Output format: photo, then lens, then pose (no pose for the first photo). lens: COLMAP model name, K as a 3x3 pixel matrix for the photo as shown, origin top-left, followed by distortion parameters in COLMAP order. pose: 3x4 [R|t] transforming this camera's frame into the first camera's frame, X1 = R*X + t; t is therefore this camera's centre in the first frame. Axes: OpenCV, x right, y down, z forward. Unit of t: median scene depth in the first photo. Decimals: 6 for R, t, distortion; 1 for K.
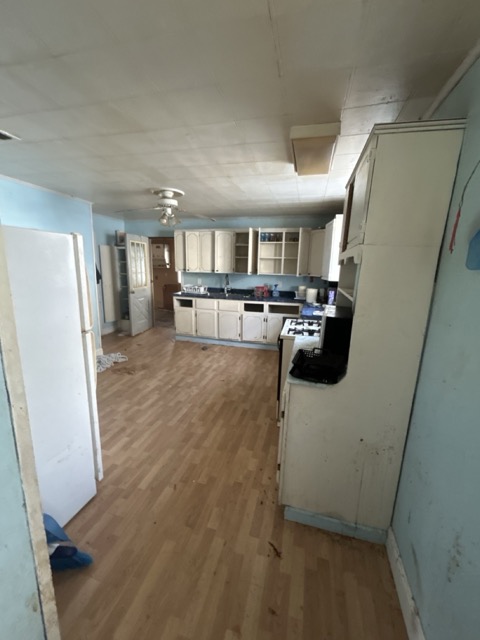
lens RADIAL K [[260.7, 0, 241.0], [0, 260.7, 318.4], [0, 0, 1]] dist [0.000603, 0.000854]
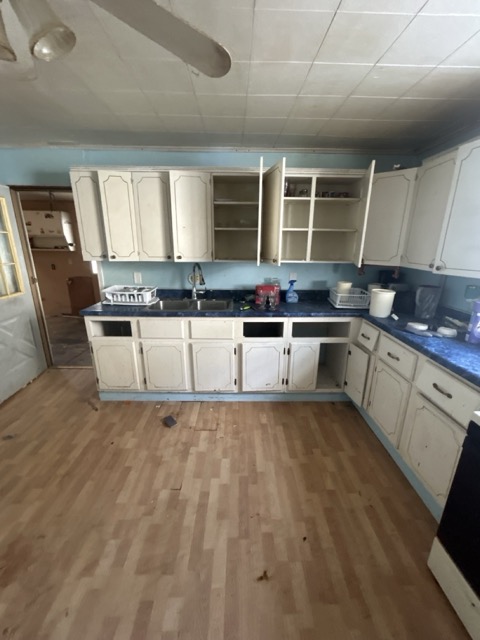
lens RADIAL K [[260.7, 0, 241.0], [0, 260.7, 318.4], [0, 0, 1]] dist [0.000603, 0.000854]
pose [[0.961847, -0.087812, 0.259111, -0.117552], [0.067383, 0.993952, 0.086713, -0.105589], [-0.265158, -0.065945, 0.961947, 0.498745]]
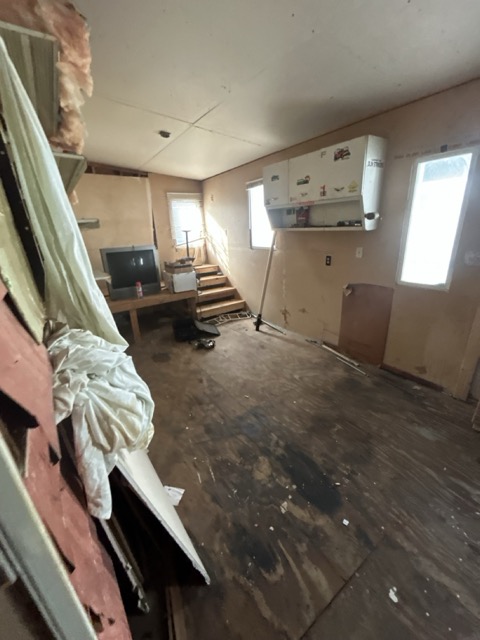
lens RADIAL K [[260.7, 0, 241.0], [0, 260.7, 318.4], [0, 0, 1]] dist [0.000603, 0.000854]
pose [[0.762572, 0.160589, -0.626653, -0.339394], [-0.067855, 0.983210, 0.169390, -0.243375], [0.643334, -0.086651, 0.760666, 1.213781]]
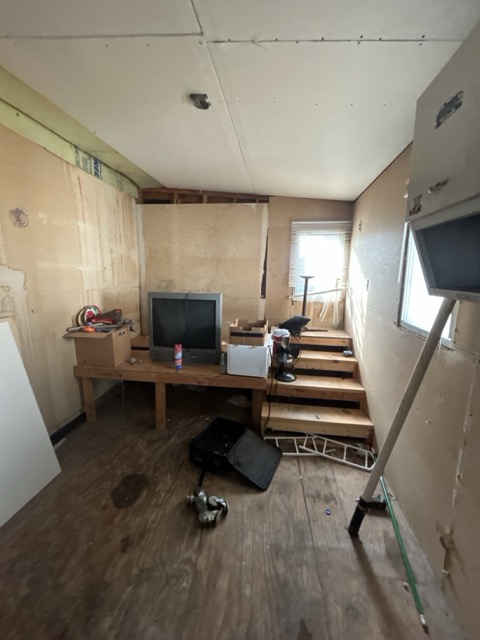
lens RADIAL K [[260.7, 0, 241.0], [0, 260.7, 318.4], [0, 0, 1]] dist [0.000603, 0.000854]
pose [[0.114510, 0.153383, -0.981510, -0.547403], [-0.211419, 0.969138, 0.126783, -0.335459], [0.970664, 0.192992, 0.143404, 1.632089]]
